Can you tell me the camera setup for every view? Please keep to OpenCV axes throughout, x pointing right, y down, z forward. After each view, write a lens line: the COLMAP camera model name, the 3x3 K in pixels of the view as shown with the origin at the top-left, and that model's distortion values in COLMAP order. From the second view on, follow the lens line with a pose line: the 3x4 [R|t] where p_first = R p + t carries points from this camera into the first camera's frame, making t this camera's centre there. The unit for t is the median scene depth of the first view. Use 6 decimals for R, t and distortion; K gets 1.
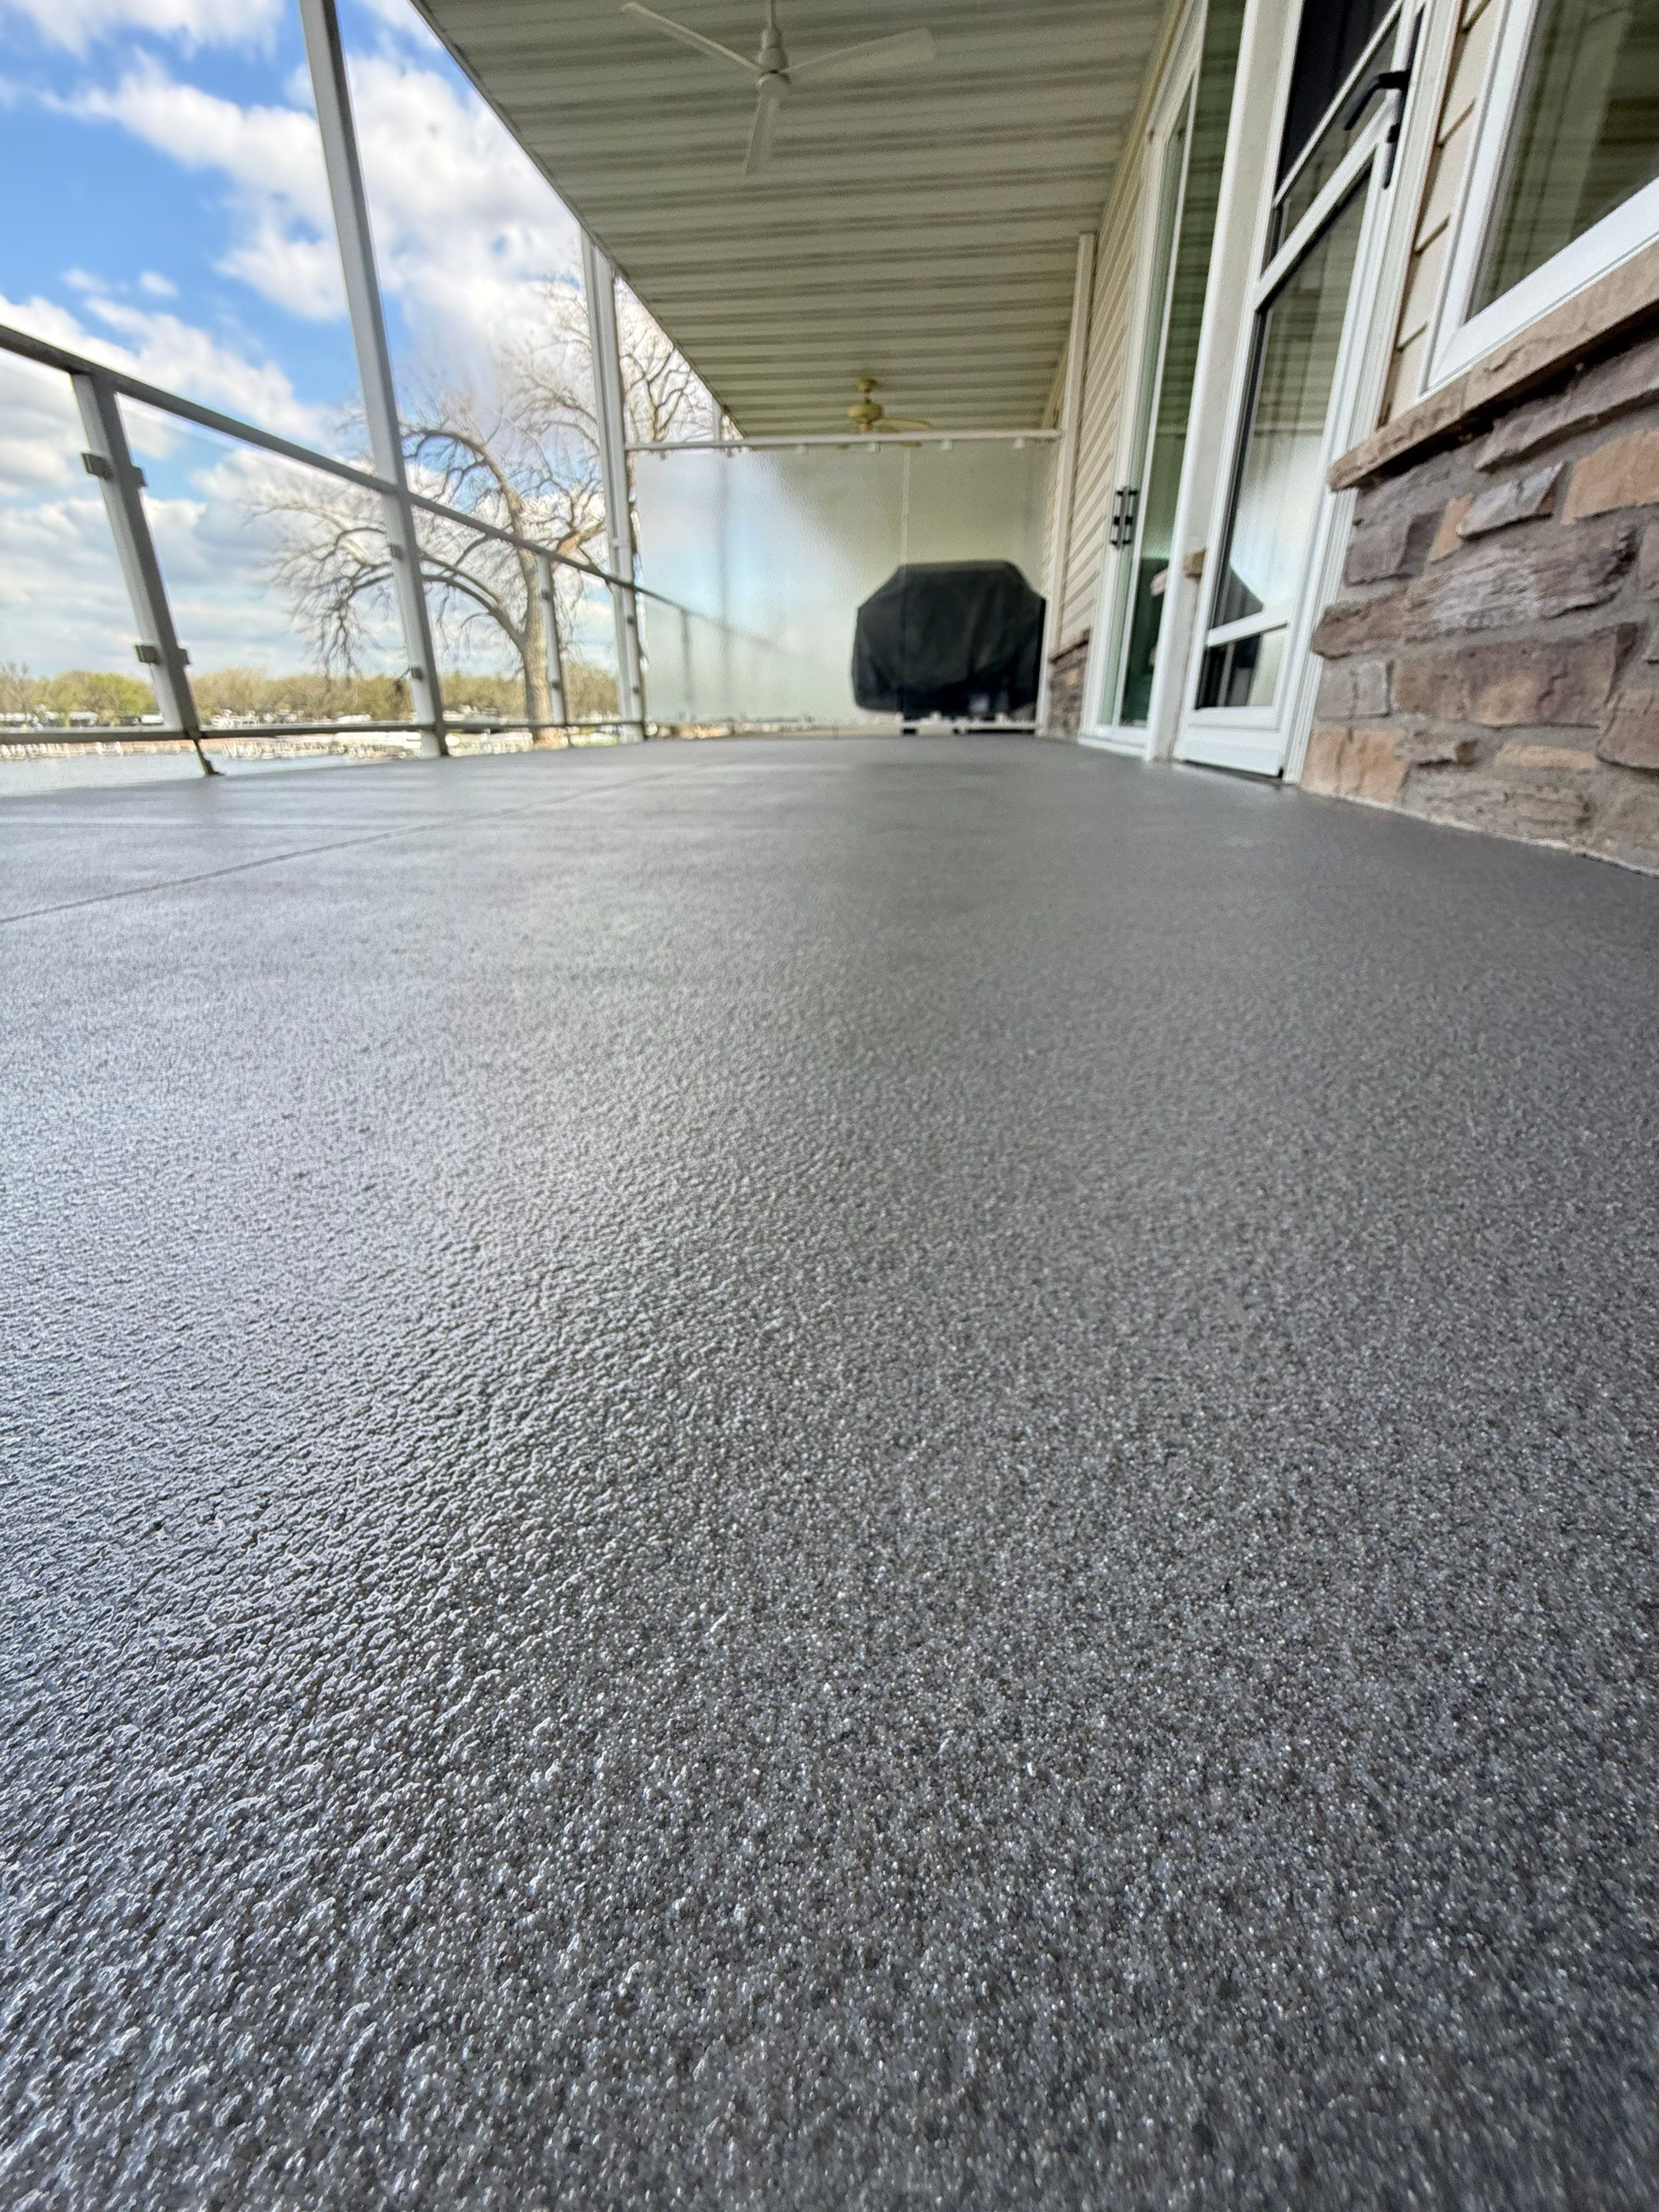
lens RADIAL K [[888.9, 0, 832.0], [0, 888.9, 1095.9], [0, 0, 1]] dist [-0.000802, -0.000431]
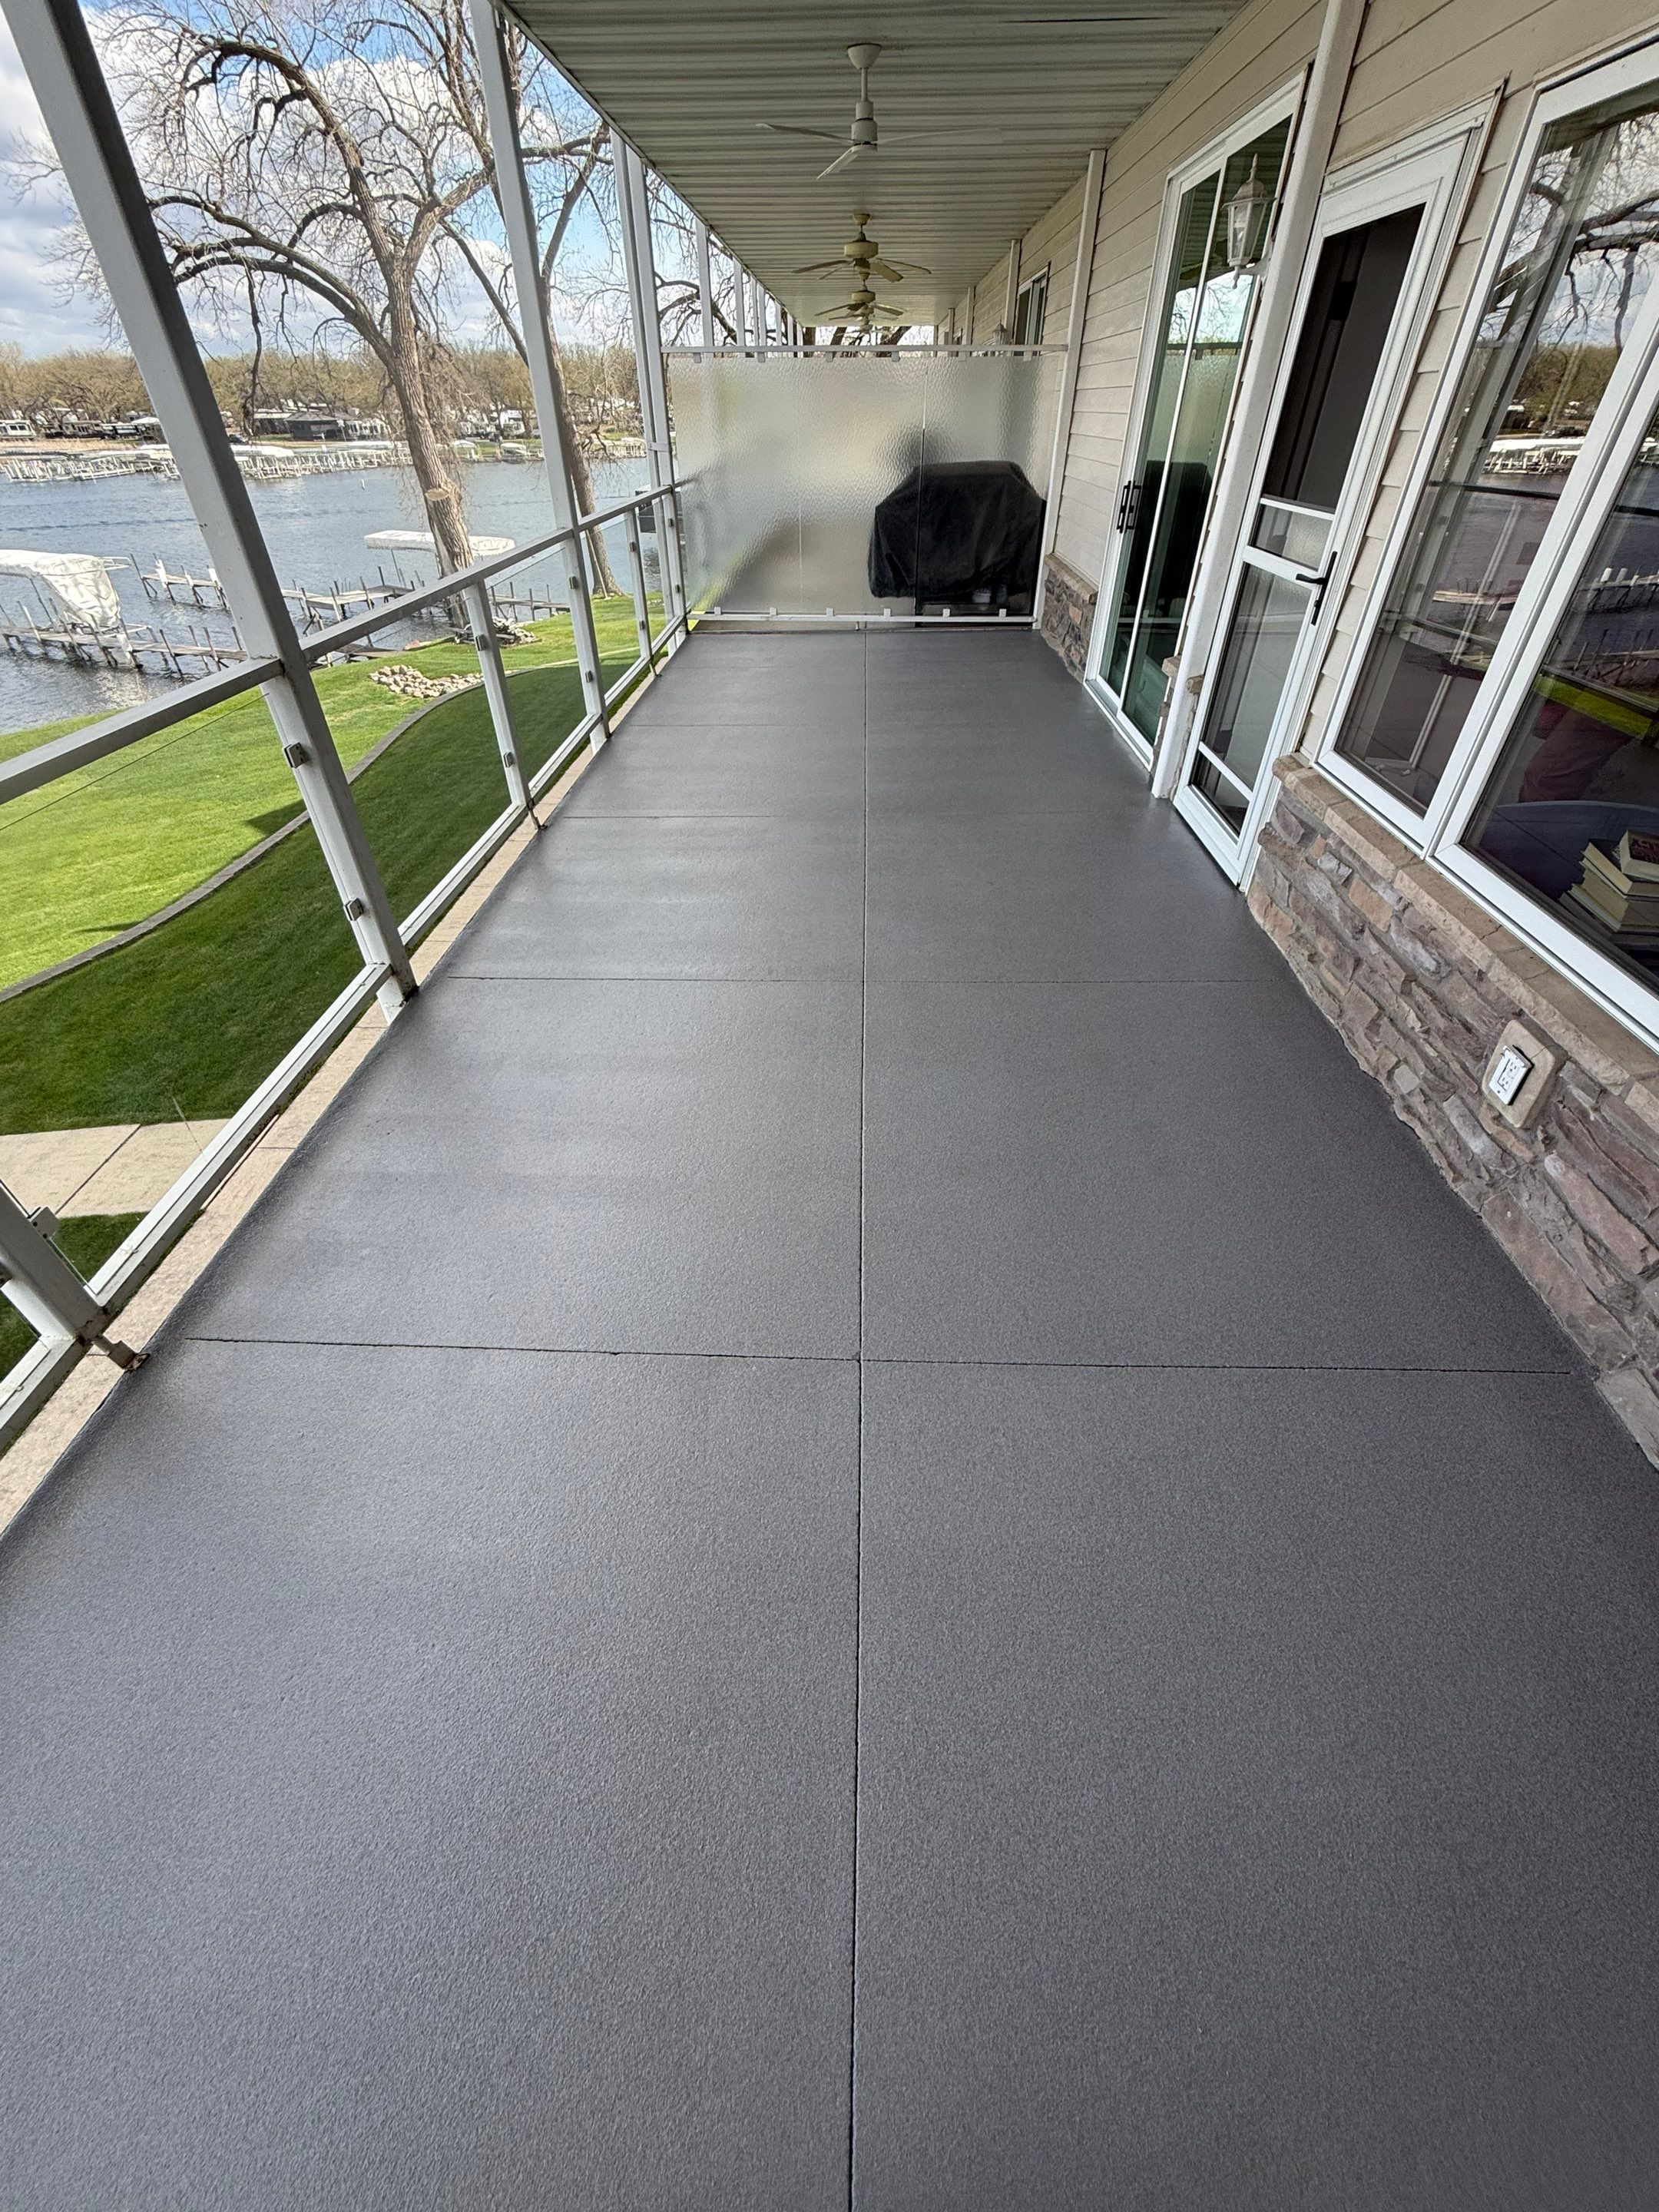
lens RADIAL K [[877.1, 0, 832.3], [0, 877.1, 1102.1], [0, 0, 1]] dist [-0.000560, -0.000554]
pose [[0.995642, -0.063915, 0.067917, -0.539071], [0.043541, 0.962560, 0.267550, -0.459537], [-0.082475, -0.263427, 0.961147, -0.901553]]
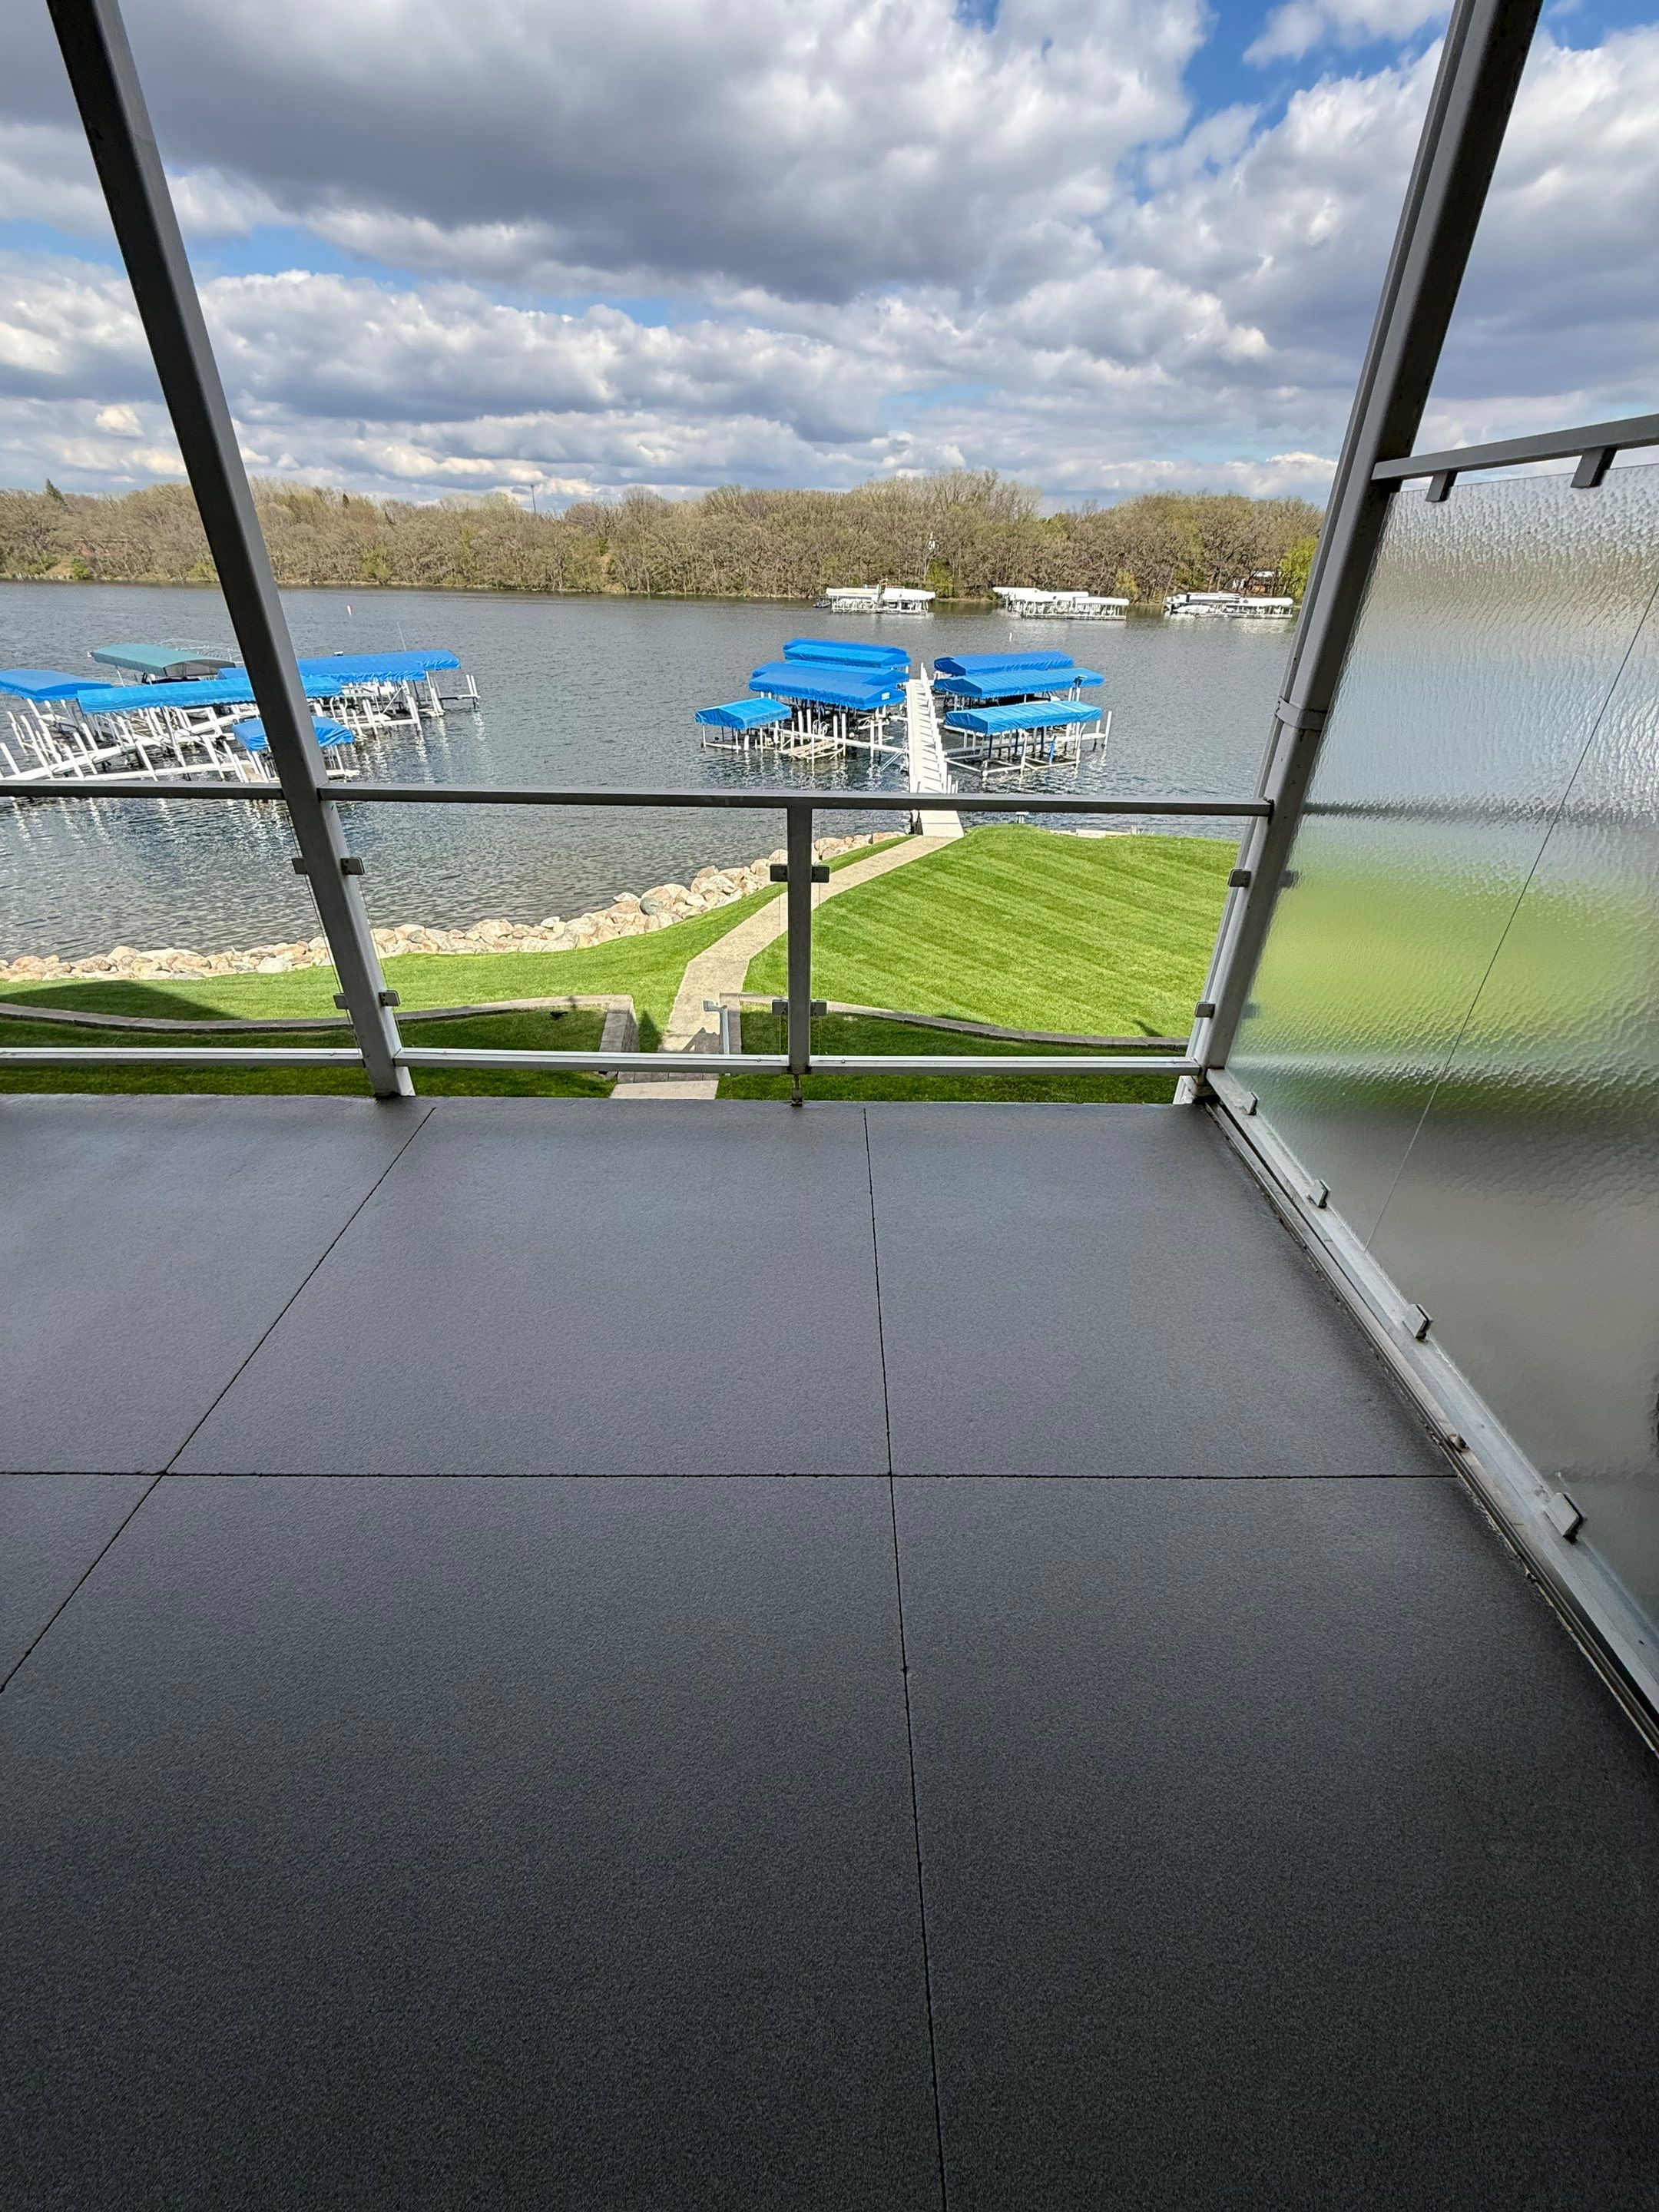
lens RADIAL K [[876.2, 0, 826.3], [0, 876.2, 1104.6], [0, 0, 1]] dist [0.000800, -0.000608]
pose [[0.132967, 0.522508, -0.842203, 0.595396], [-0.405737, 0.803979, 0.434736, -1.994874], [0.904266, 0.283907, 0.318904, 2.562287]]
